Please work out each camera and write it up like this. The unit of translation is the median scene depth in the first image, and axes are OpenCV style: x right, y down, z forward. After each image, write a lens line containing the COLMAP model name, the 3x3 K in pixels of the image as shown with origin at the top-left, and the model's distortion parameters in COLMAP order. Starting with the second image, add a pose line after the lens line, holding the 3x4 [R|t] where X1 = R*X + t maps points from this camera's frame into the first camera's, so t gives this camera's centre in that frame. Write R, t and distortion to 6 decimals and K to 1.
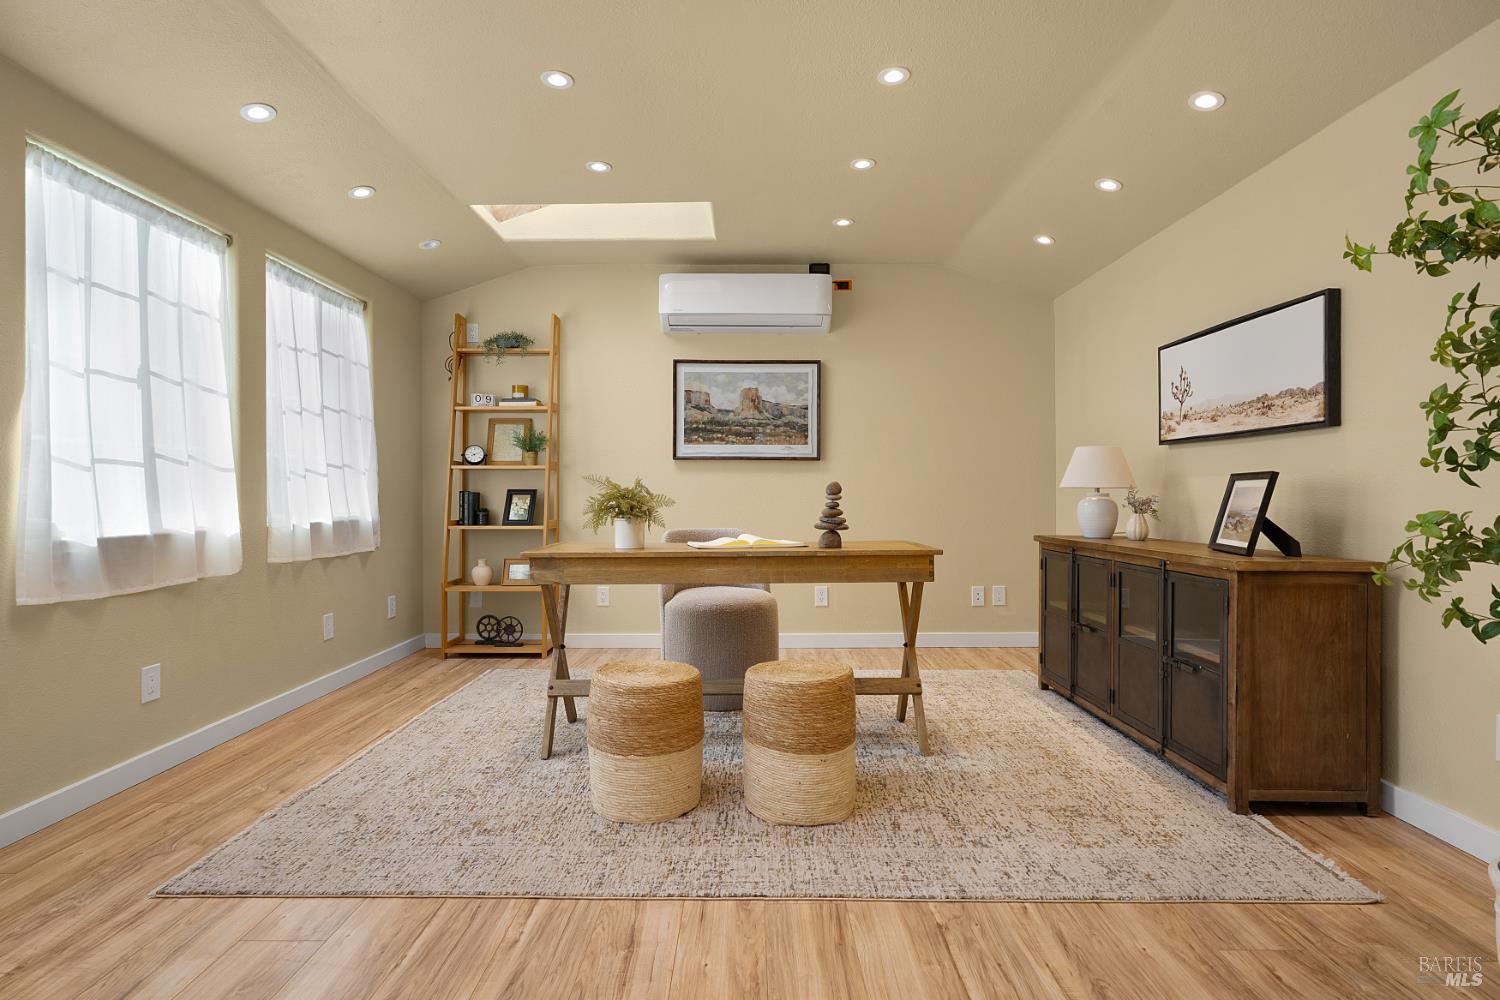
lens RADIAL K [[734.5, 0, 747.3], [0, 734.5, 496.2], [0, 0, 1]] dist [-0.003763, -0.000515]
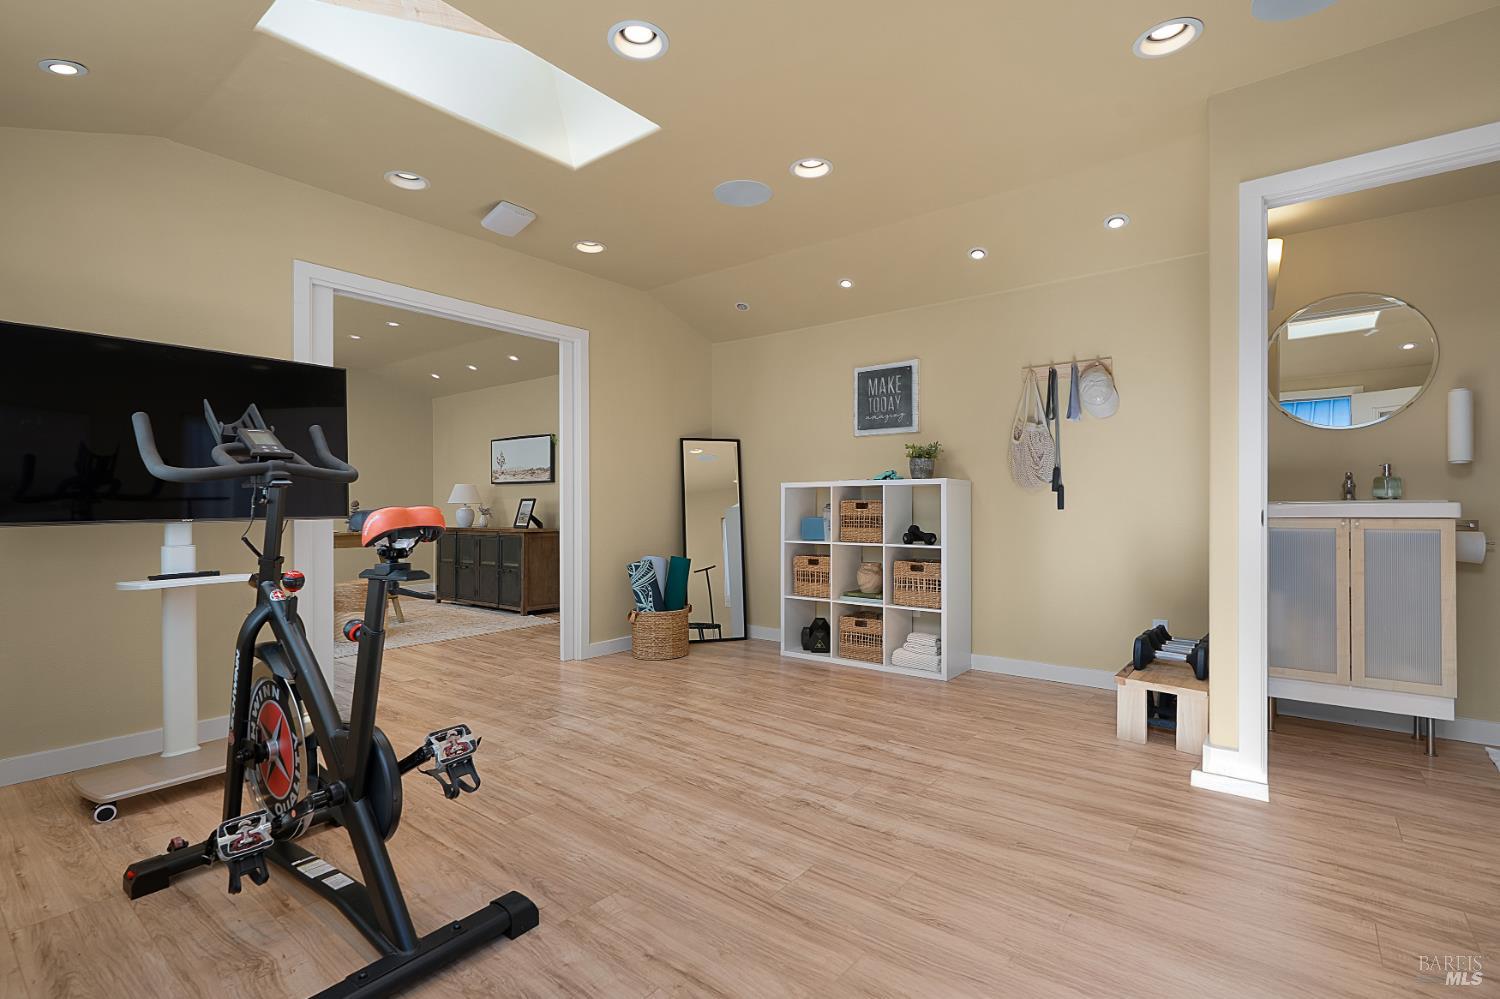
lens RADIAL K [[673.7, 0, 739.7], [0, 673.7, 505.9], [0, 0, 1]] dist [0.002990, 0.000086]
pose [[0.613352, 0.002598, 0.789806, -0.735386], [0.002610, 0.999982, -0.005316, 0.010337], [-0.789806, 0.005322, 0.613334, -1.054272]]
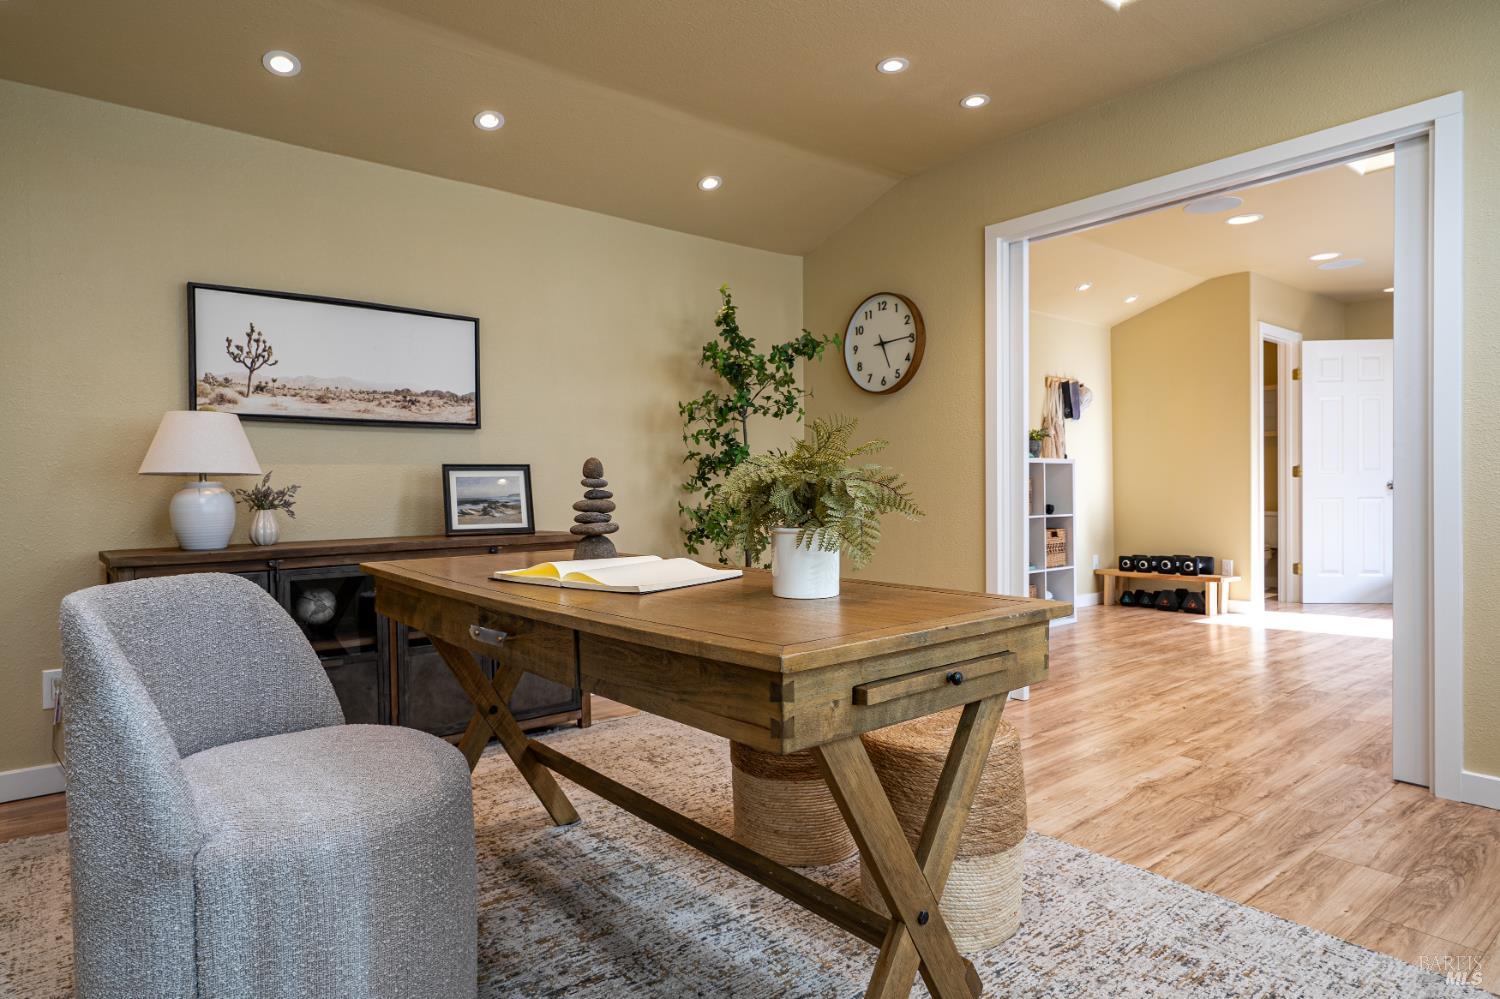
lens RADIAL K [[849.1, 0, 749.4], [0, 849.1, 498.2], [0, 0, 1]] dist [-0.005104, -0.000259]
pose [[-0.633589, -0.000320, 0.773670, -0.545630], [0.013424, 0.999845, 0.011406, 0.010330], [-0.773554, 0.017613, -0.633486, 1.389506]]
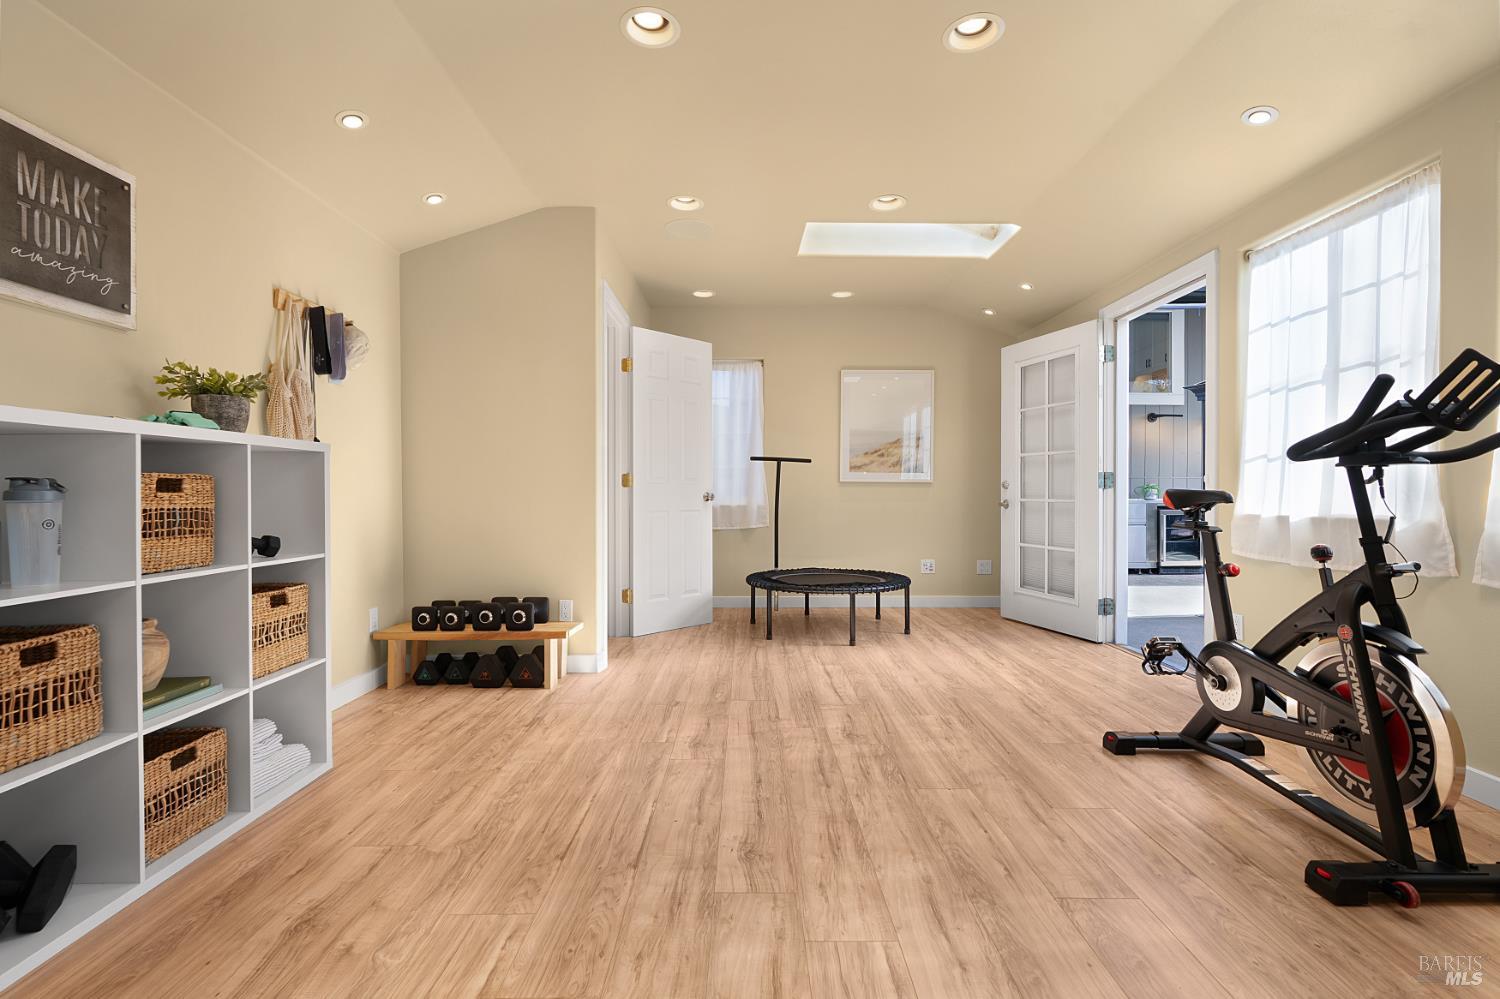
lens RADIAL K [[673.7, 0, 744.5], [0, 673.7, 493.8], [0, 0, 1]] dist [0.002990, 0.000086]
pose [[-0.999987, 0.002667, -0.004359, 0.058516], [0.002652, 0.999991, 0.003449, 0.010165], [0.004369, 0.003437, -0.999985, 0.272502]]
